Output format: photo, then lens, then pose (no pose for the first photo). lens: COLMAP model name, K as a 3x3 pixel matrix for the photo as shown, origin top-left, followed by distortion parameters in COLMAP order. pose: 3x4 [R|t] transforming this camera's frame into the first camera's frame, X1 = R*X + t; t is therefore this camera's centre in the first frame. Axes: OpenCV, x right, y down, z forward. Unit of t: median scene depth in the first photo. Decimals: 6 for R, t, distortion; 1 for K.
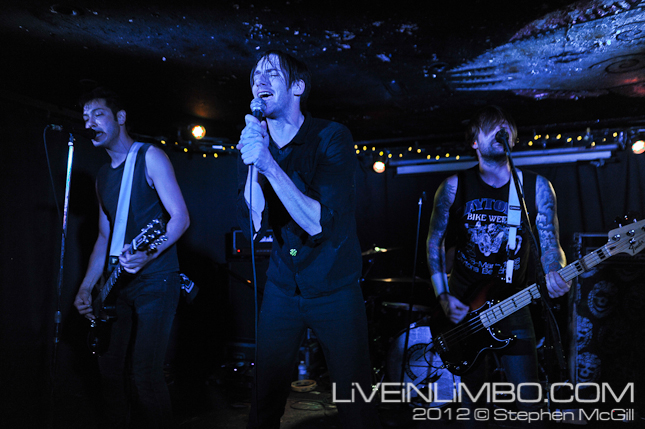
lens RADIAL K [[504.1, 0, 322.5], [0, 504.1, 214.5], [0, 0, 1]] dist [-0.137738, 0.128881]
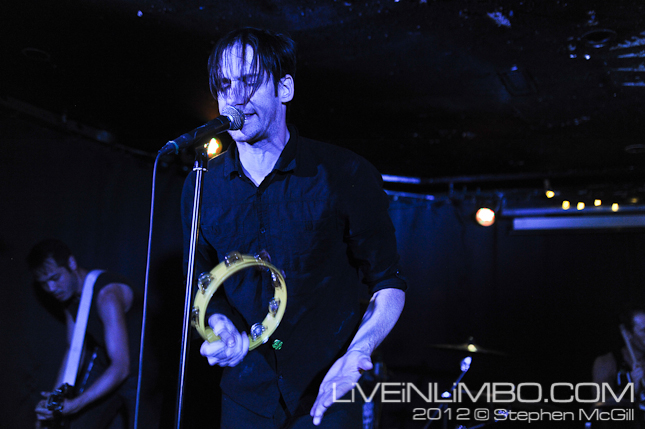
lens RADIAL K [[661.9, 0, 322.5], [0, 661.9, 214.5], [0, 0, 1]] dist [-0.081298, 0.213880]
pose [[0.989274, 0.054868, -0.135372, 0.033106], [-0.069166, 0.992244, -0.103288, 0.007069], [0.128655, 0.111543, 0.985396, 0.229014]]
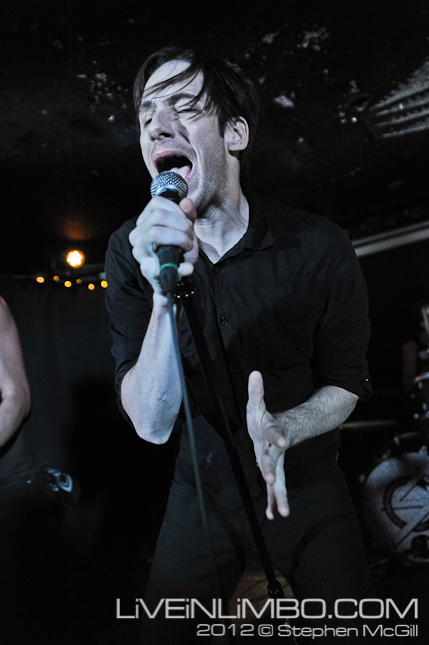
lens RADIAL K [[504.1, 0, 214.5], [0, 504.1, 322.5], [0, 0, 1]] dist [-0.137738, 0.128881]
pose [[0.982655, -0.179370, -0.047074, -0.001588], [0.178157, 0.983579, -0.028839, 0.005825], [0.051474, 0.019952, 0.998475, 0.271181]]
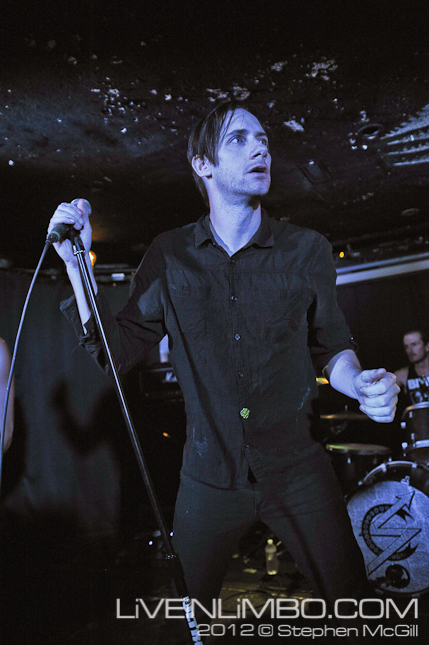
lens RADIAL K [[504.1, 0, 214.5], [0, 504.1, 322.5], [0, 0, 1]] dist [-0.137738, 0.128881]
pose [[0.992136, -0.093543, -0.083164, 0.037236], [0.090151, 0.994971, -0.043655, -0.001209], [0.086830, 0.035815, 0.995579, 0.256753]]
